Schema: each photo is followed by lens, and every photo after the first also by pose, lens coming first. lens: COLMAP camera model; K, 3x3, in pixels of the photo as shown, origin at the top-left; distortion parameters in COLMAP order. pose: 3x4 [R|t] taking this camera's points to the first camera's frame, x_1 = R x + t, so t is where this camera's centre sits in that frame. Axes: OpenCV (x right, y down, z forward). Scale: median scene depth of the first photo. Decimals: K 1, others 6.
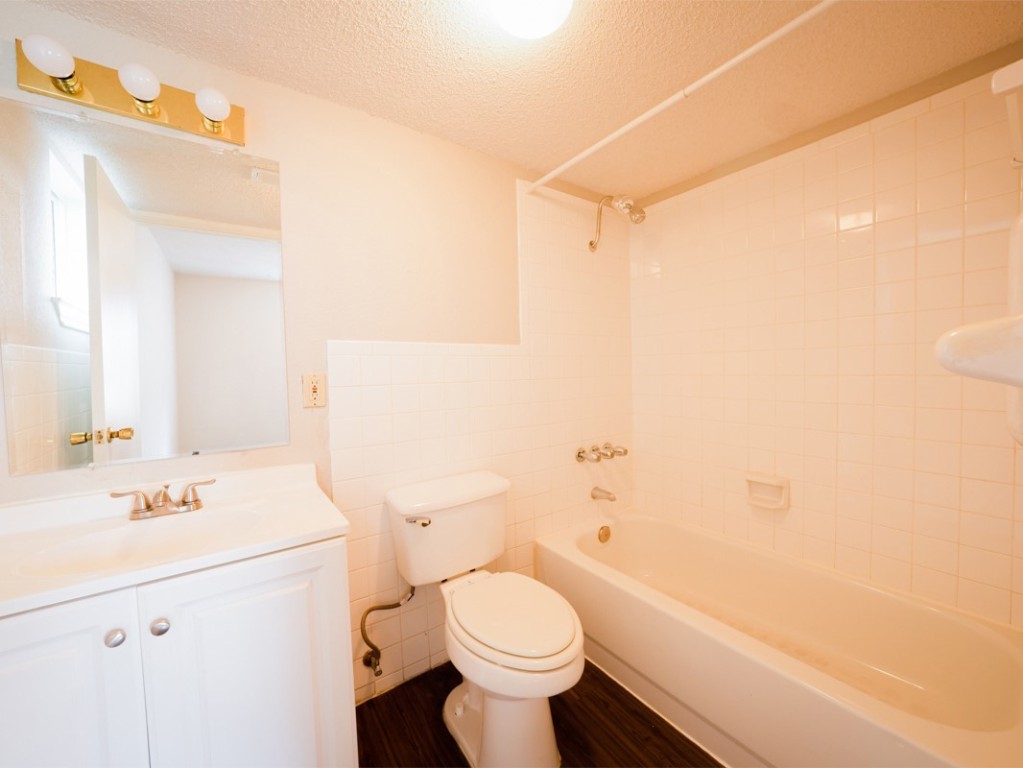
lens RADIAL K [[398.3, 0, 520.3], [0, 398.3, 380.3], [0, 0, 1]] dist [-0.016867, -0.000120]
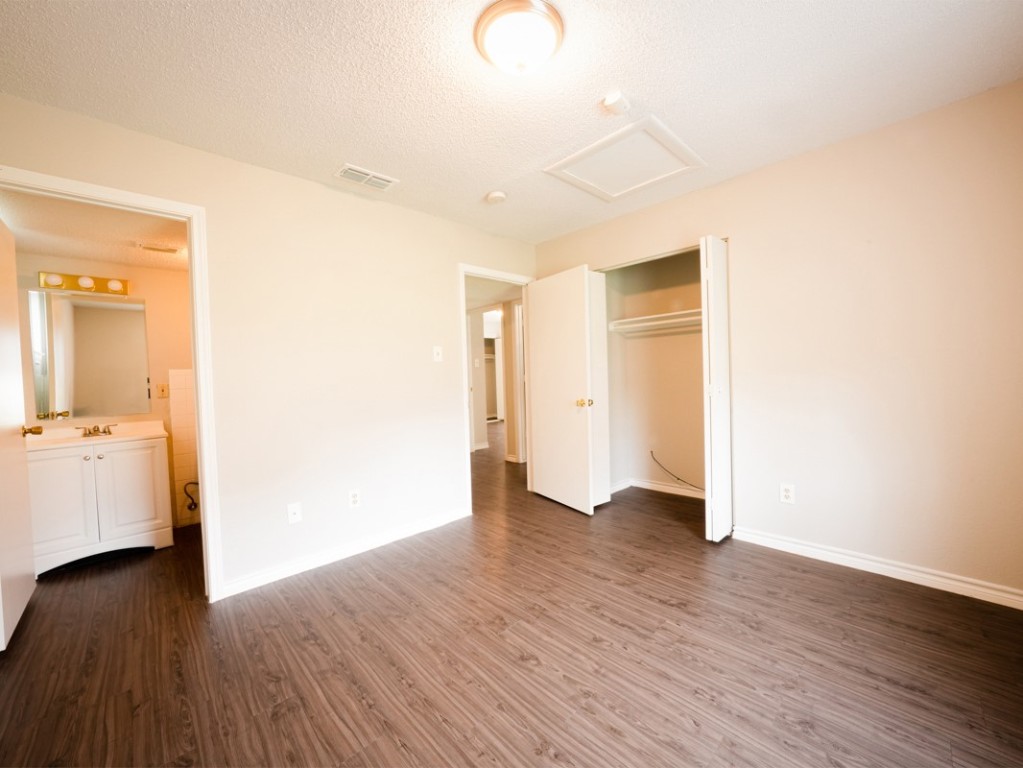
lens RADIAL K [[406.9, 0, 511.5], [0, 406.9, 384.0], [0, 0, 1]] dist [-0.001524, -0.000168]
pose [[0.992917, -0.012088, 0.118197, 1.488697], [0.012456, 0.999920, -0.002373, 0.019759], [-0.118159, 0.003828, 0.992987, -1.961401]]
